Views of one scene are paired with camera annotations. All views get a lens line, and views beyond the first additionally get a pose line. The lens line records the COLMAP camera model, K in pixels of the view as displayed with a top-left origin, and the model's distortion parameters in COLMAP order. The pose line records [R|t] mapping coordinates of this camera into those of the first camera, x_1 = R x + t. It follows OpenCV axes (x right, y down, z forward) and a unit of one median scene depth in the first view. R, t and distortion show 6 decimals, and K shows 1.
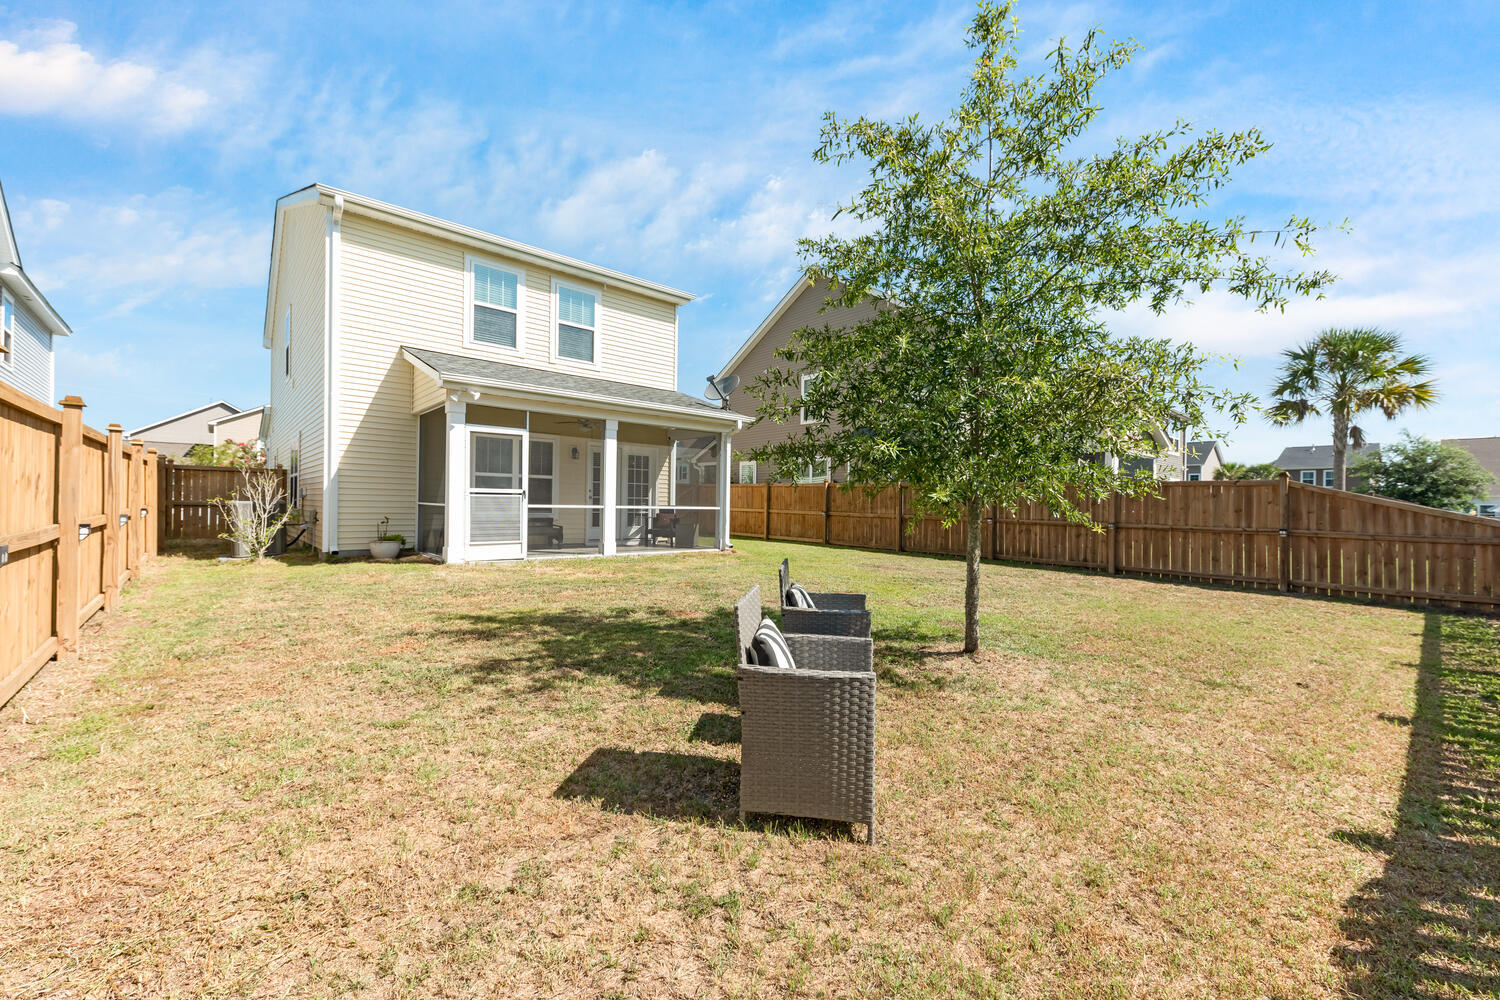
lens RADIAL K [[605.1, 0, 750.0], [0, 605.1, 501.7], [0, 0, 1]] dist [-0.000152, -0.000073]
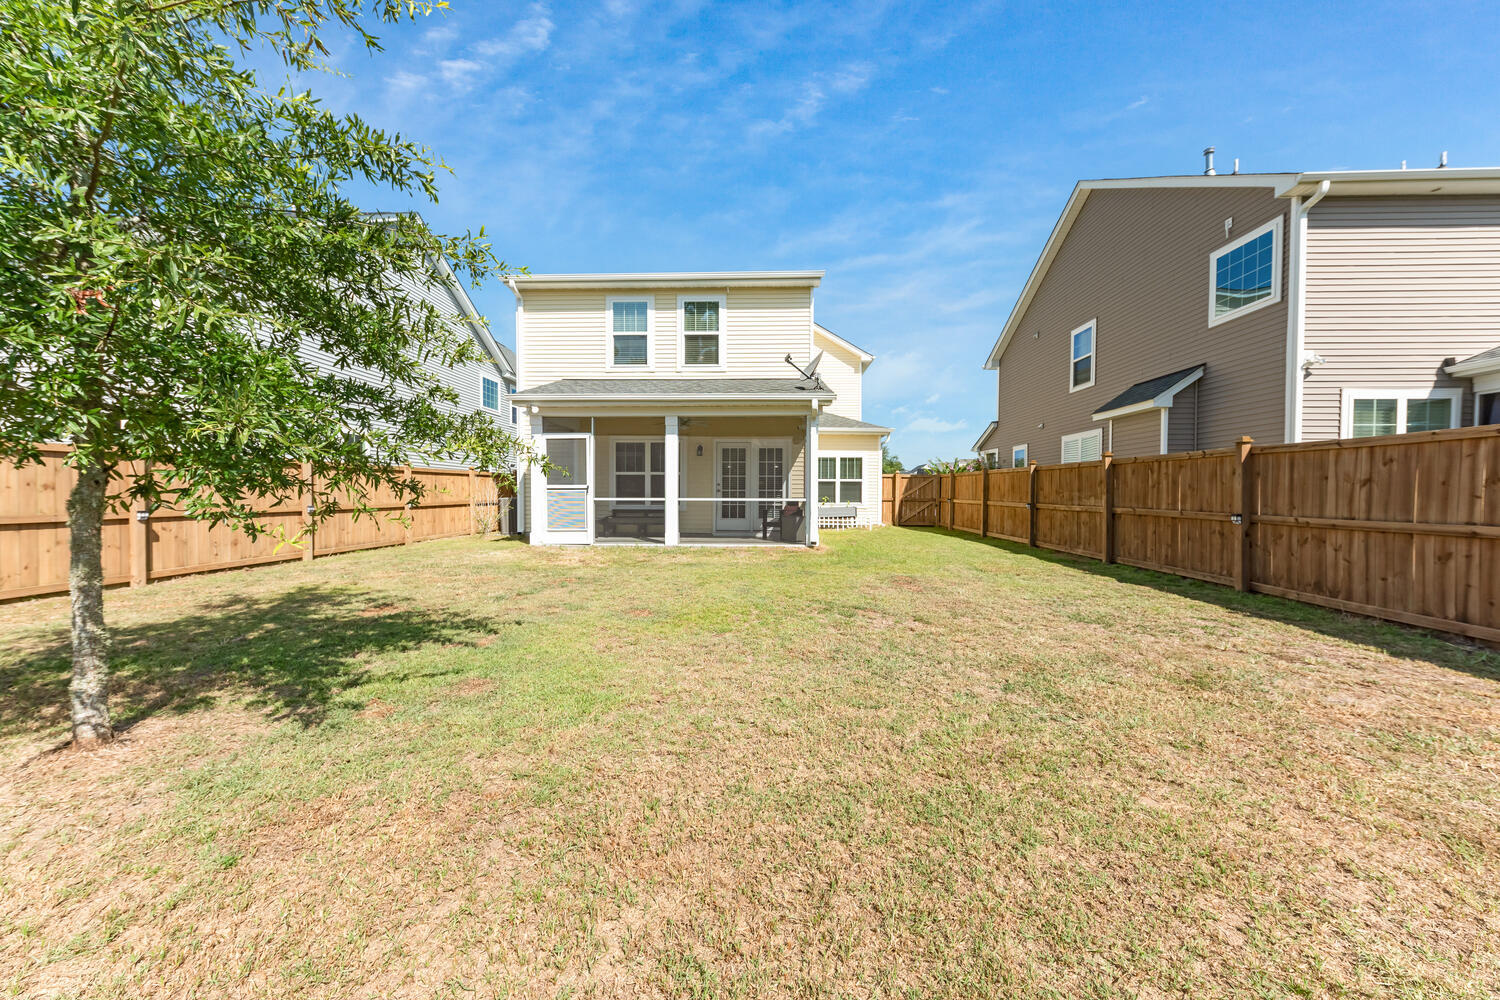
lens RADIAL K [[517.1, 0, 750.9], [0, 517.1, 503.4], [0, 0, 1]] dist [-0.000850, -0.000052]
pose [[0.723348, -0.002933, -0.690477, 0.441857], [0.012056, 0.999892, 0.008383, 0.009100], [0.690378, -0.014389, 0.723306, 0.402812]]
